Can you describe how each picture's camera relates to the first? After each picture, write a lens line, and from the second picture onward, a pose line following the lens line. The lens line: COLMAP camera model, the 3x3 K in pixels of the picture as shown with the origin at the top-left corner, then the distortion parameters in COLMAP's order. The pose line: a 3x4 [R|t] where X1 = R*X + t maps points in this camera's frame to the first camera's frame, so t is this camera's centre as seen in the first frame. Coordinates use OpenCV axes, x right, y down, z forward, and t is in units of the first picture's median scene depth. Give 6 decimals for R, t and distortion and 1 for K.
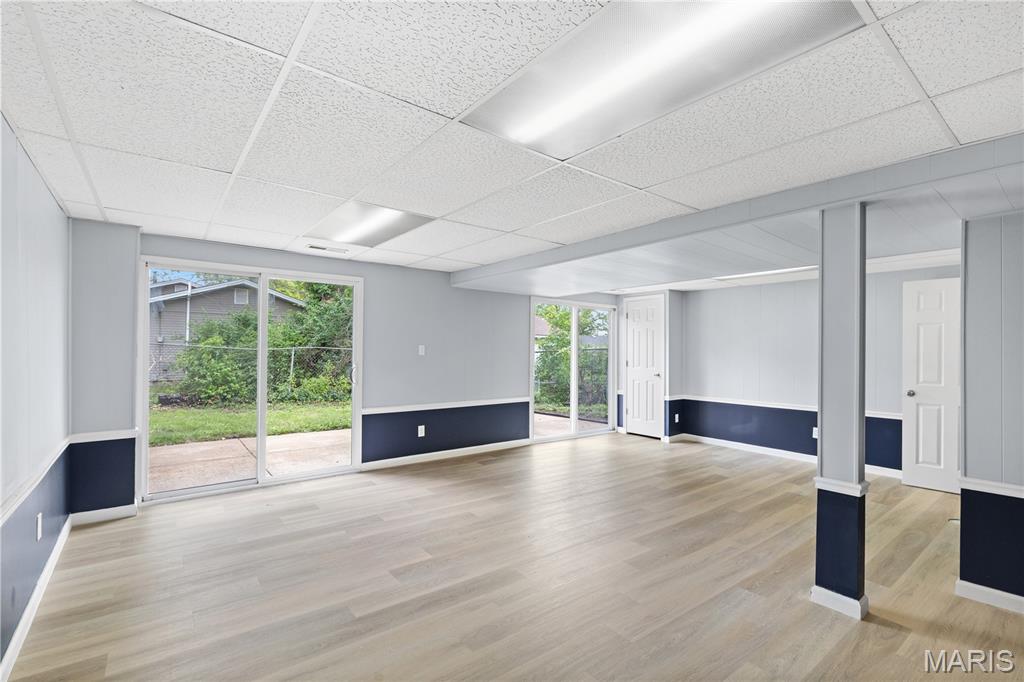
lens RADIAL K [[464.1, 0, 518.8], [0, 464.1, 349.6], [0, 0, 1]] dist [-0.003345, -0.000178]
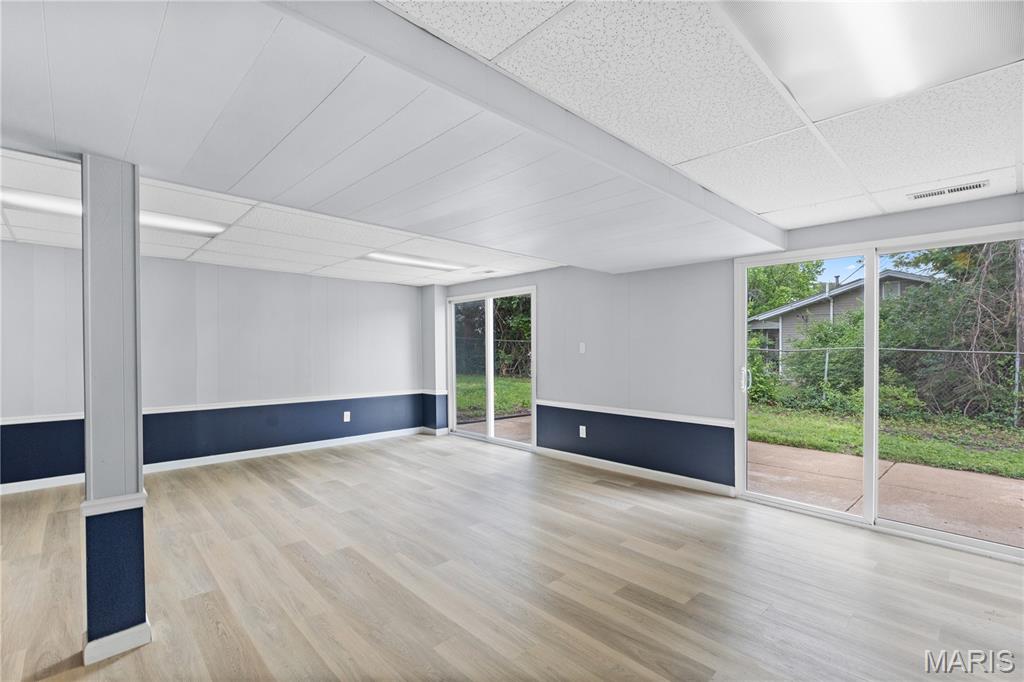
lens RADIAL K [[469.6, 0, 507.7], [0, 469.6, 349.2], [0, 0, 1]] dist [0.000208, -0.000175]
pose [[0.073394, -0.011221, -0.997240, 0.847913], [0.000854, 0.999937, -0.011188, 0.017415], [0.997303, -0.000030, 0.073399, 0.873006]]
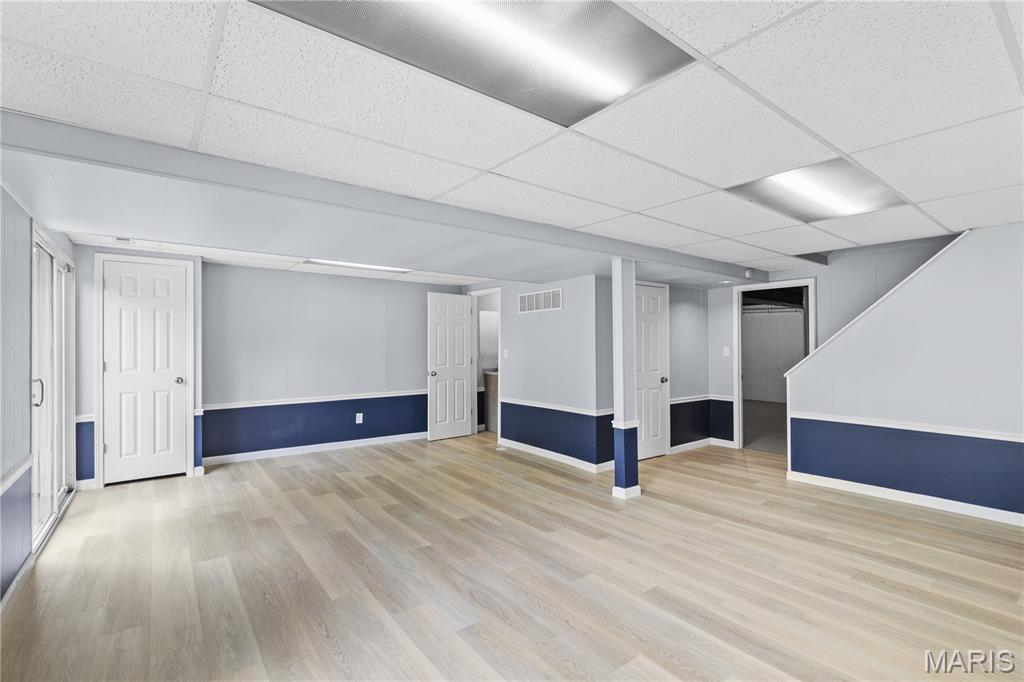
lens RADIAL K [[464.1, 0, 518.8], [0, 464.1, 349.6], [0, 0, 1]] dist [-0.003345, -0.000178]
pose [[0.014677, -0.019851, 0.999695, -0.534455], [-0.001309, 0.999802, 0.019873, -0.006006], [-0.999891, -0.001601, 0.014648, 0.731797]]
